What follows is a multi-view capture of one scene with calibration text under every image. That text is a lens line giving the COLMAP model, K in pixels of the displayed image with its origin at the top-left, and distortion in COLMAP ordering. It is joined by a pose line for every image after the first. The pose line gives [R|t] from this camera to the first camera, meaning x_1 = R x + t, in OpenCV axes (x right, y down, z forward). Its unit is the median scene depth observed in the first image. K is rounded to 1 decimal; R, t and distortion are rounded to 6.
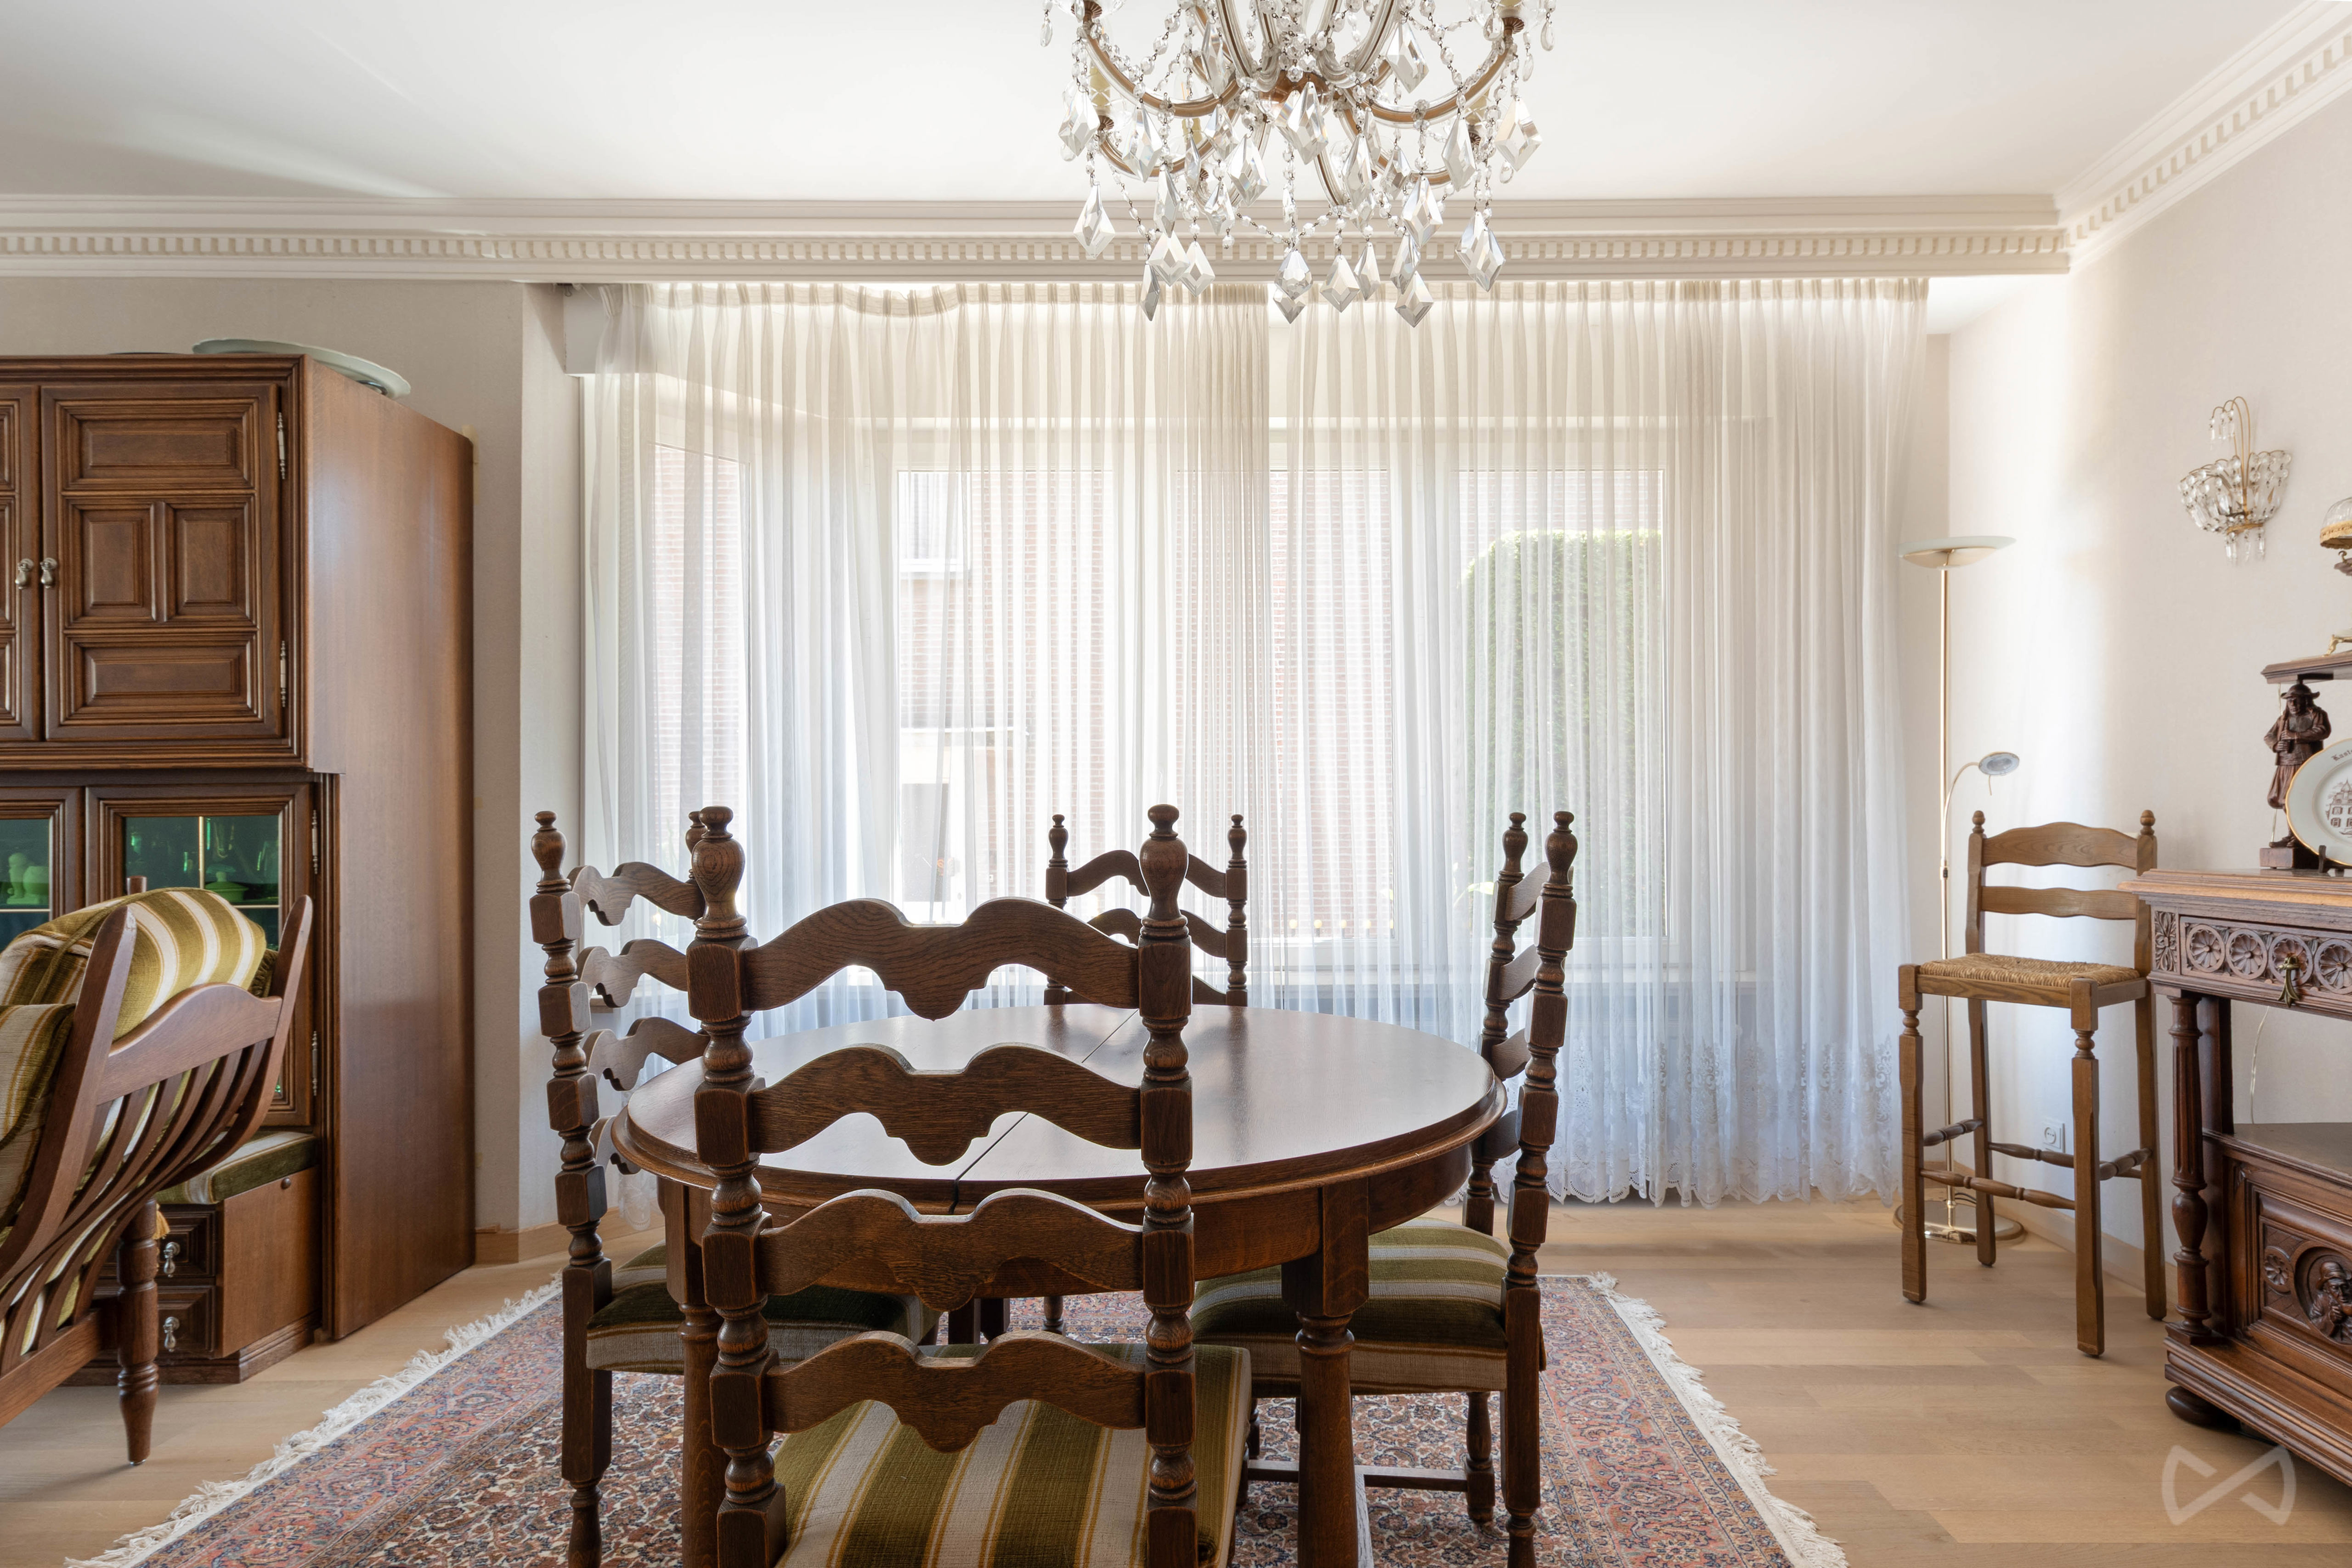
lens RADIAL K [[1239.9, 0, 1220.3], [0, 1239.9, 792.2], [0, 0, 1]] dist [0.013514, 0.000644]
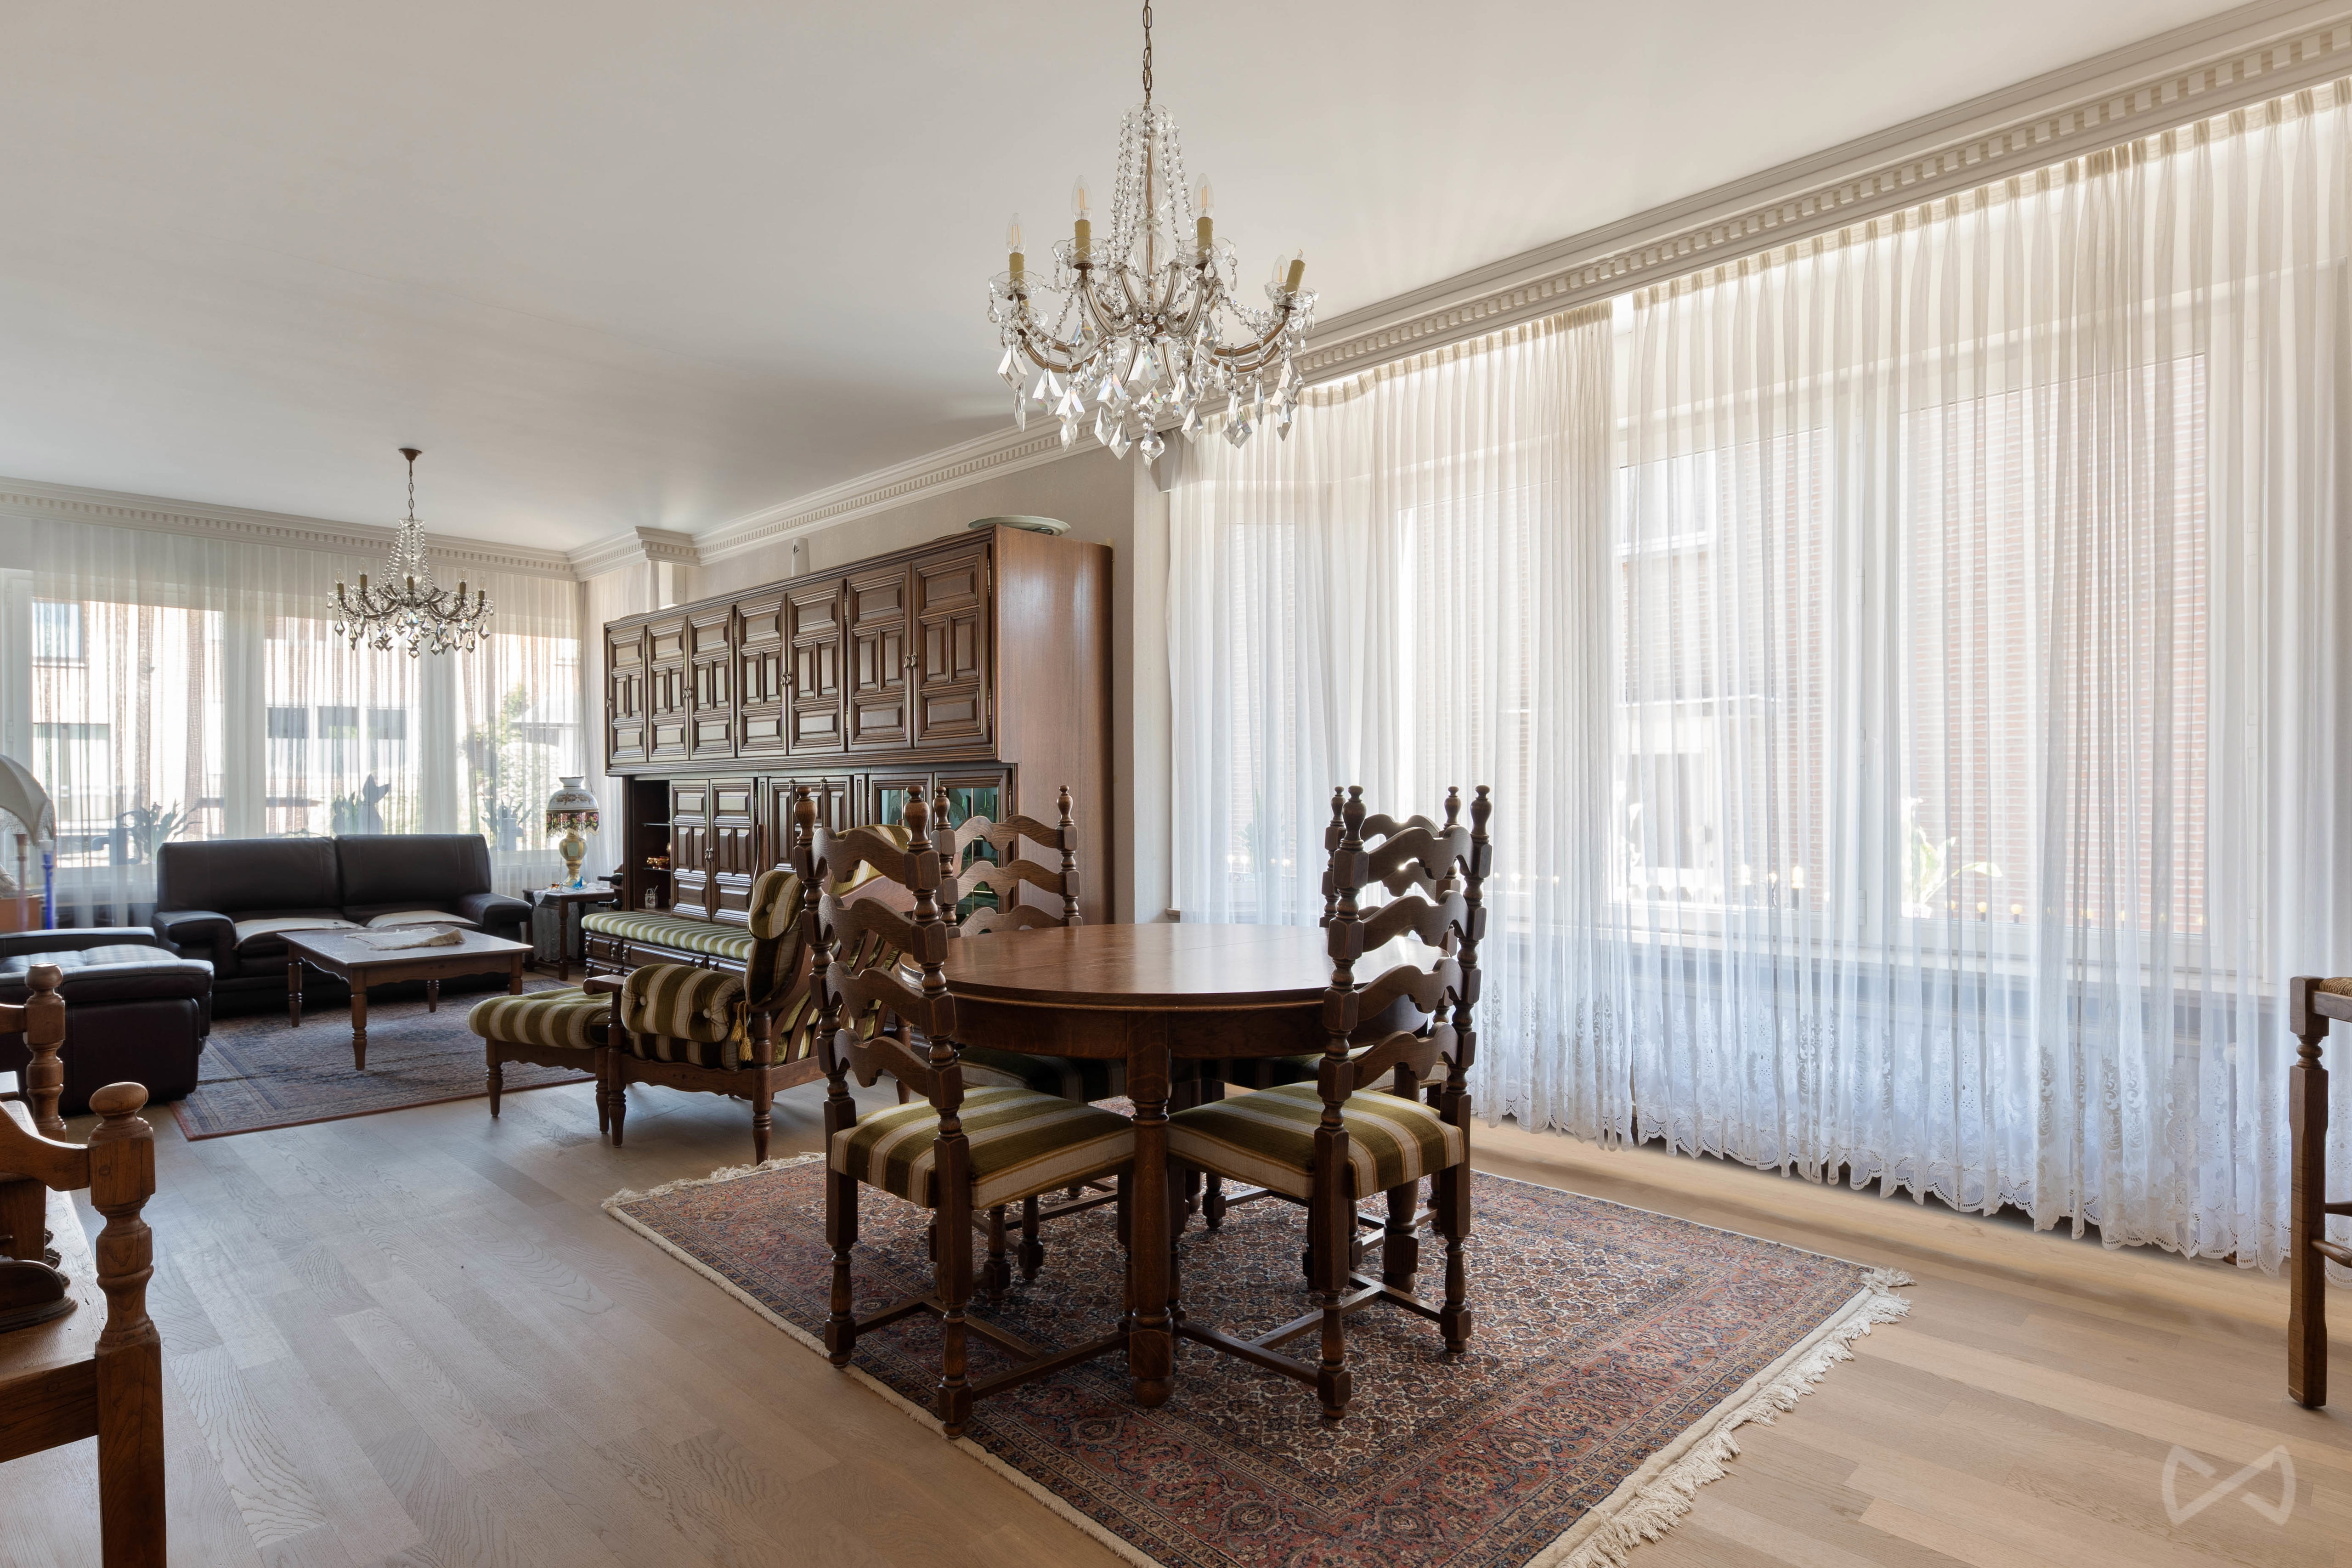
lens RADIAL K [[1239.9, 0, 1220.3], [0, 1239.9, 792.2], [0, 0, 1]] dist [0.013514, 0.000644]
pose [[0.720921, 0.004257, -0.693004, 0.664062], [0.015171, 0.999645, 0.021923, -0.008082], [0.692851, -0.026318, 0.720600, -0.038609]]
